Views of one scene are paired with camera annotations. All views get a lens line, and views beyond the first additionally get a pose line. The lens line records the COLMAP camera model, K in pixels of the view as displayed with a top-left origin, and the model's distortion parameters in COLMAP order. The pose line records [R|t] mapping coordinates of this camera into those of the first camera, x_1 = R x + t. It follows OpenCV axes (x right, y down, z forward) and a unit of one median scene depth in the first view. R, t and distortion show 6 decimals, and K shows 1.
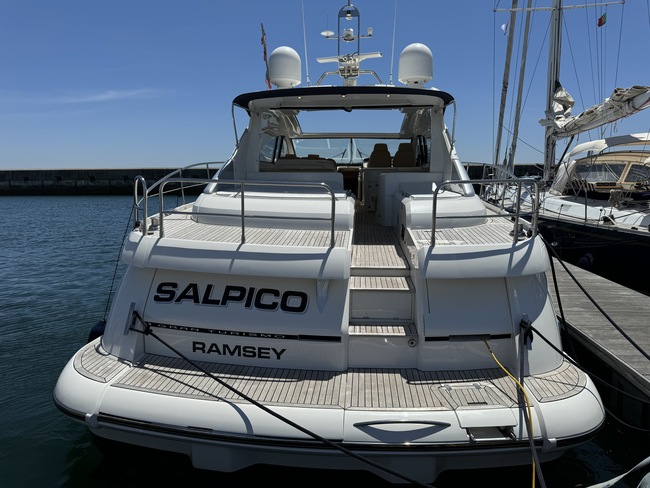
lens RADIAL K [[456.6, 0, 325.3], [0, 456.6, 242.5], [0, 0, 1]] dist [0.009831, -0.001386]
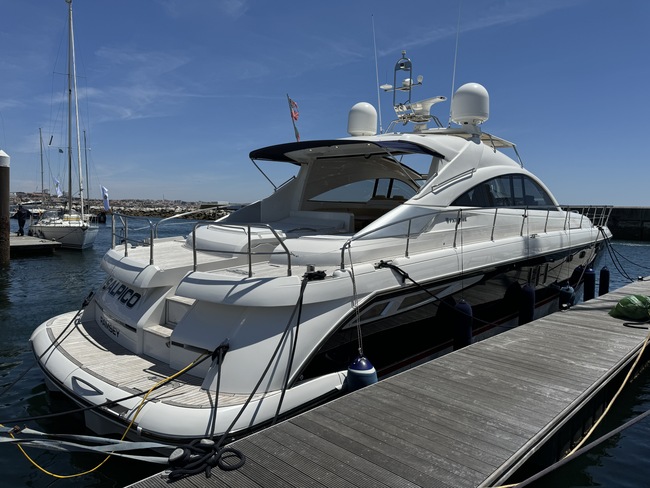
lens RADIAL K [[456.6, 0, 323.7], [0, 456.6, 243.9], [0, 0, 1]] dist [0.009831, -0.001386]
pose [[0.779777, 0.068328, -0.622318, 1.253990], [-0.118839, 0.992108, -0.039978, -0.058574], [0.614675, 0.105129, 0.781743, 0.215201]]
